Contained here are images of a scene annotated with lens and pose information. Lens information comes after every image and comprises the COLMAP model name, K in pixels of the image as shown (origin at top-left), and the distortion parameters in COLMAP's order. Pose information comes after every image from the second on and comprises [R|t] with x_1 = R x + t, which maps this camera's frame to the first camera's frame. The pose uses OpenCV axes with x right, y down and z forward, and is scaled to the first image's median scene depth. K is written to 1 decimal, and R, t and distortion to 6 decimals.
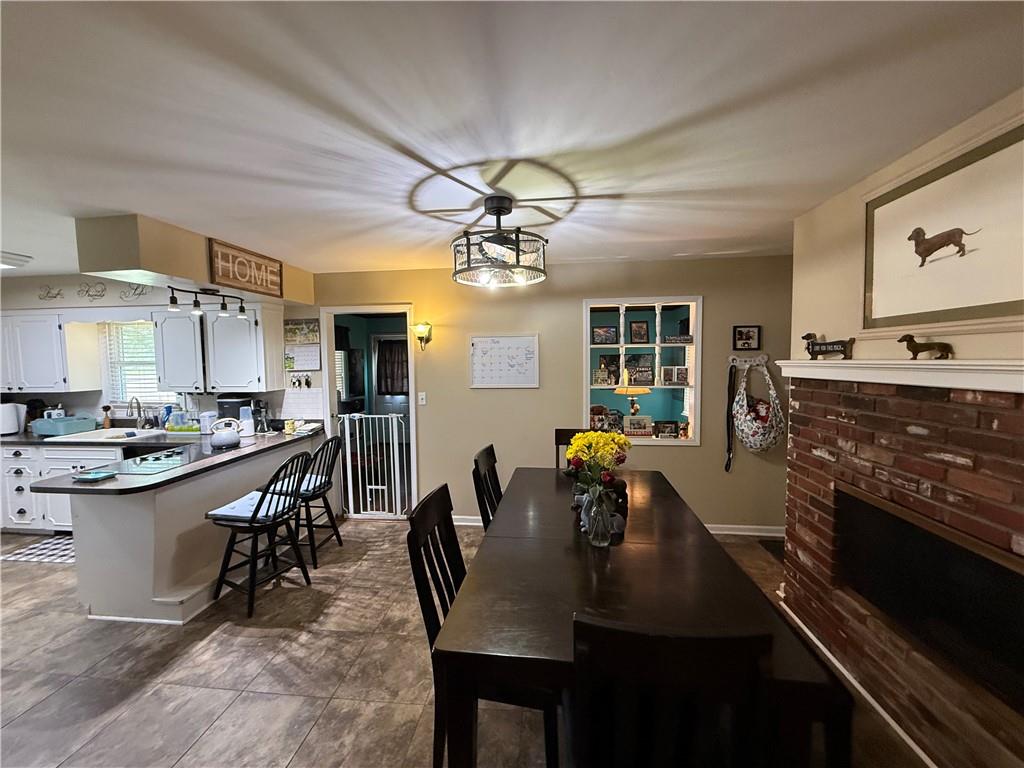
lens RADIAL K [[408.6, 0, 509.5], [0, 408.6, 384.8], [0, 0, 1]] dist [0.001236, -0.000179]
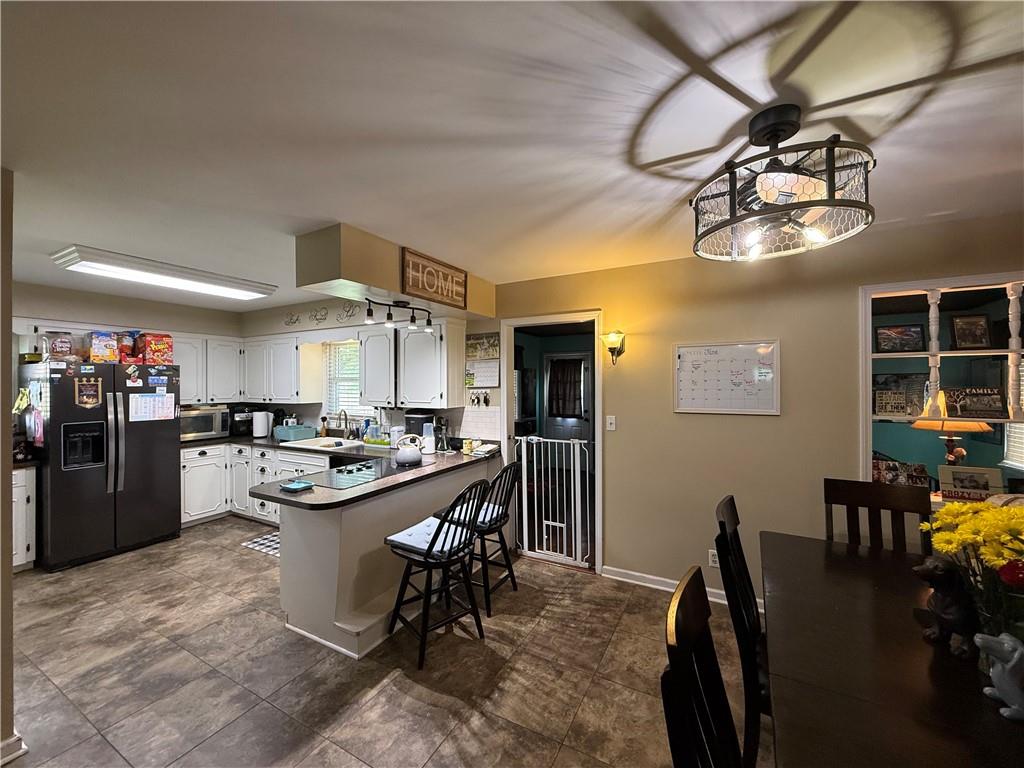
lens RADIAL K [[408.6, 0, 509.5], [0, 408.6, 384.8], [0, 0, 1]] dist [0.001236, -0.000179]
pose [[0.925247, 0.009334, -0.379251, -0.112583], [-0.031717, 0.998101, -0.052815, 0.008529], [0.378037, 0.060895, 0.923786, 0.192472]]
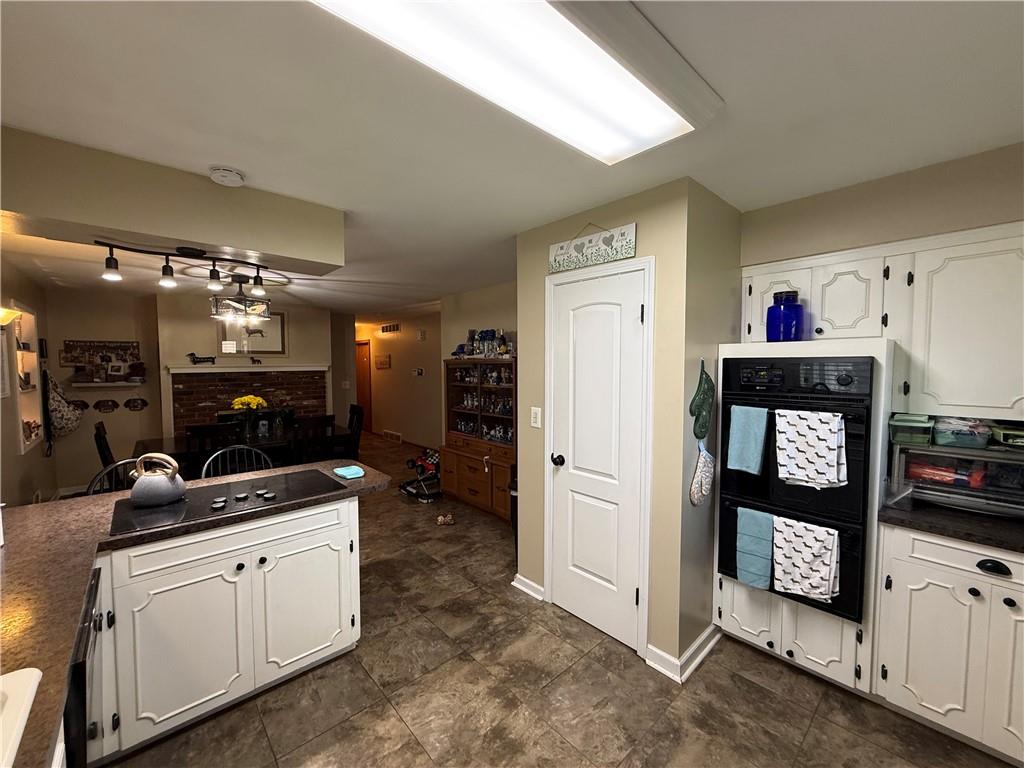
lens RADIAL K [[408.6, 0, 509.5], [0, 408.6, 384.8], [0, 0, 1]] dist [0.001236, -0.000179]
pose [[-0.749712, -0.017538, 0.661532, -1.486037], [0.055692, 0.994430, 0.089480, -0.039877], [-0.659416, 0.103926, -0.744560, 1.111414]]
